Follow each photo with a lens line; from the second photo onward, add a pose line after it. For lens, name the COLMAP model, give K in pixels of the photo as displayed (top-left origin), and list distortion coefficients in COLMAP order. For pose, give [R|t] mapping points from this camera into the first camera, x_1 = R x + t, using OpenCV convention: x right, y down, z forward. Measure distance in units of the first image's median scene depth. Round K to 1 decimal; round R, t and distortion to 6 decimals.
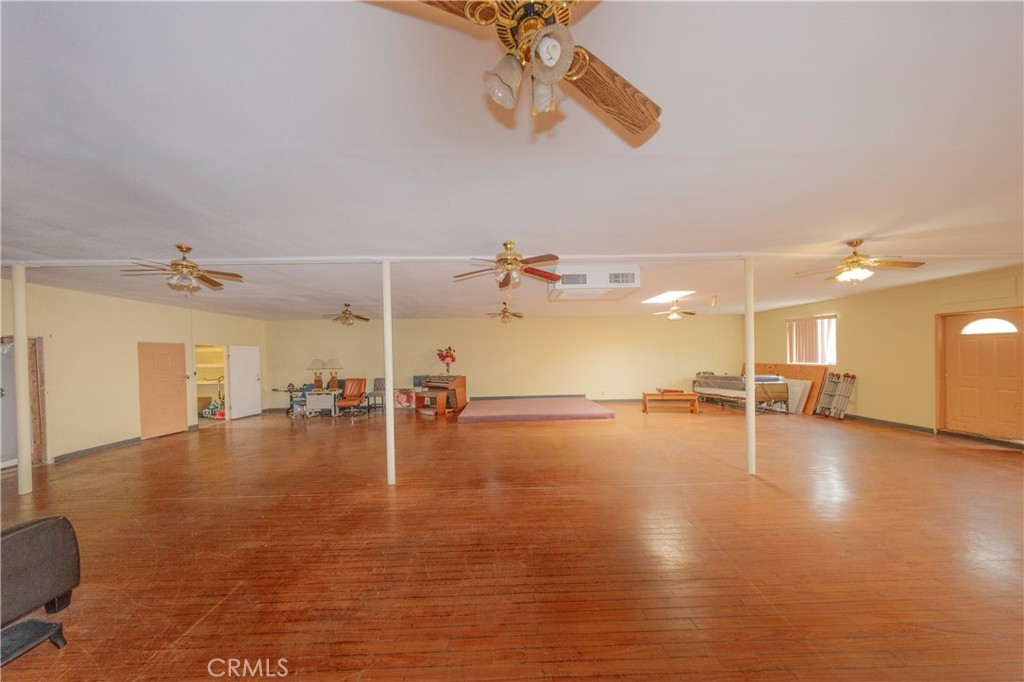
lens RADIAL K [[302.8, 0, 512.0], [0, 302.8, 341.0], [0, 0, 1]] dist [-0.000489, -0.000031]
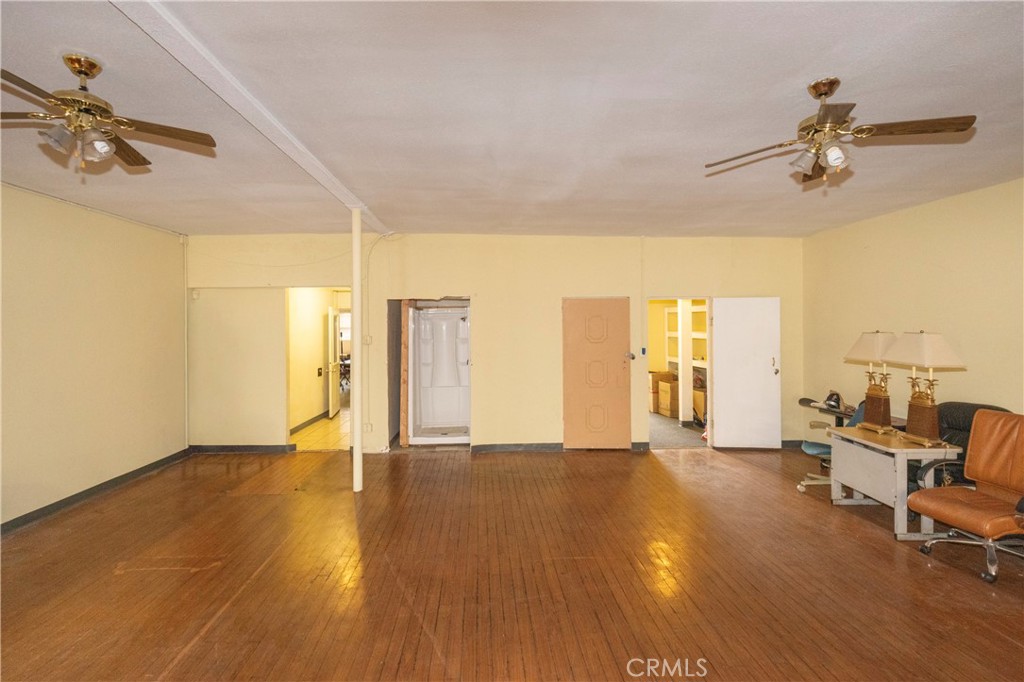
lens RADIAL K [[465.8, 0, 512.0], [0, 465.8, 341.0], [0, 0, 1]] dist [0.001175, 0.000113]
pose [[0.022324, 0.052591, -0.998367, -0.202908], [0.049321, 0.997342, 0.053640, 0.031861], [0.998533, -0.050438, 0.019670, 0.743312]]
